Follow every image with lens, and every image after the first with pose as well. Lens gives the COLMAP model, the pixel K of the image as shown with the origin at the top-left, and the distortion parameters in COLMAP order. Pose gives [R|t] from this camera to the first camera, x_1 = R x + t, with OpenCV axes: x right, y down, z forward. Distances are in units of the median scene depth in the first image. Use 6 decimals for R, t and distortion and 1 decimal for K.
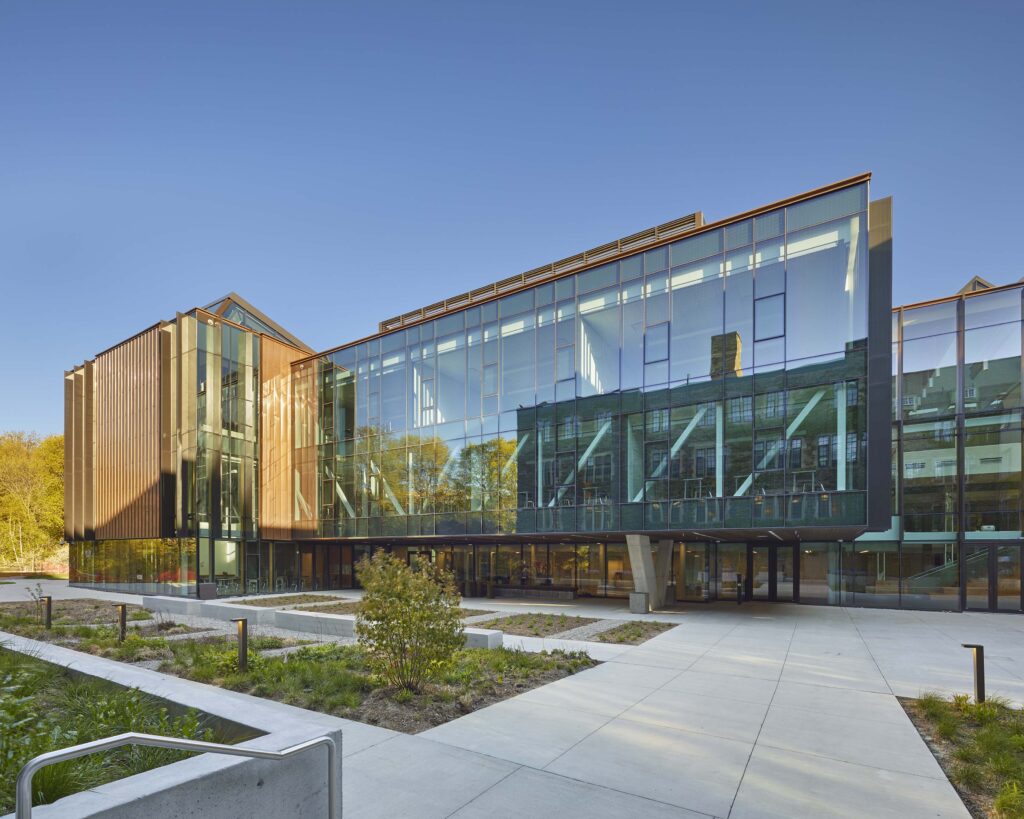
lens RADIAL K [[409.5, 0, 512.5], [0, 409.5, 410.4], [0, 0, 1]] dist [0.008245, -0.000109]
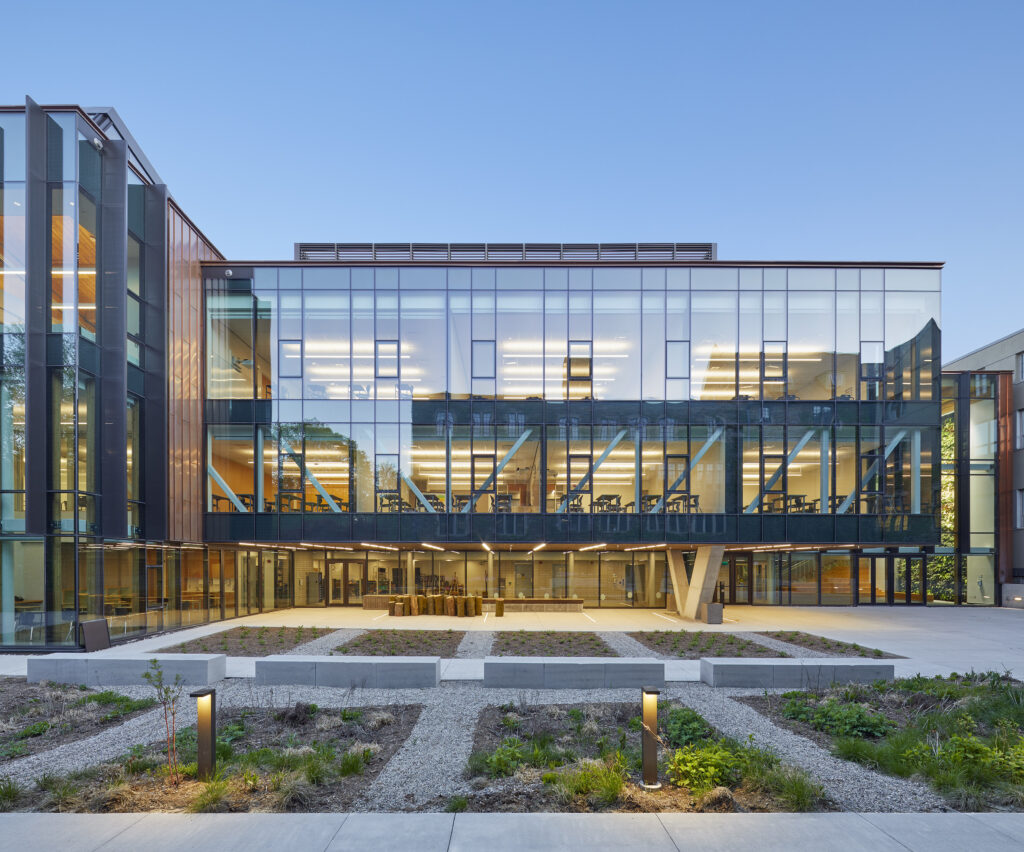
lens RADIAL K [[426.1, 0, 512.0], [0, 426.1, 426.0], [0, 0, 1]] dist [-0.000594, 0.000075]
pose [[0.879018, 0.141118, 0.455426, -0.401263], [-0.155245, 0.987855, -0.006458, 0.064450], [-0.450806, -0.065025, 0.890250, 0.201987]]
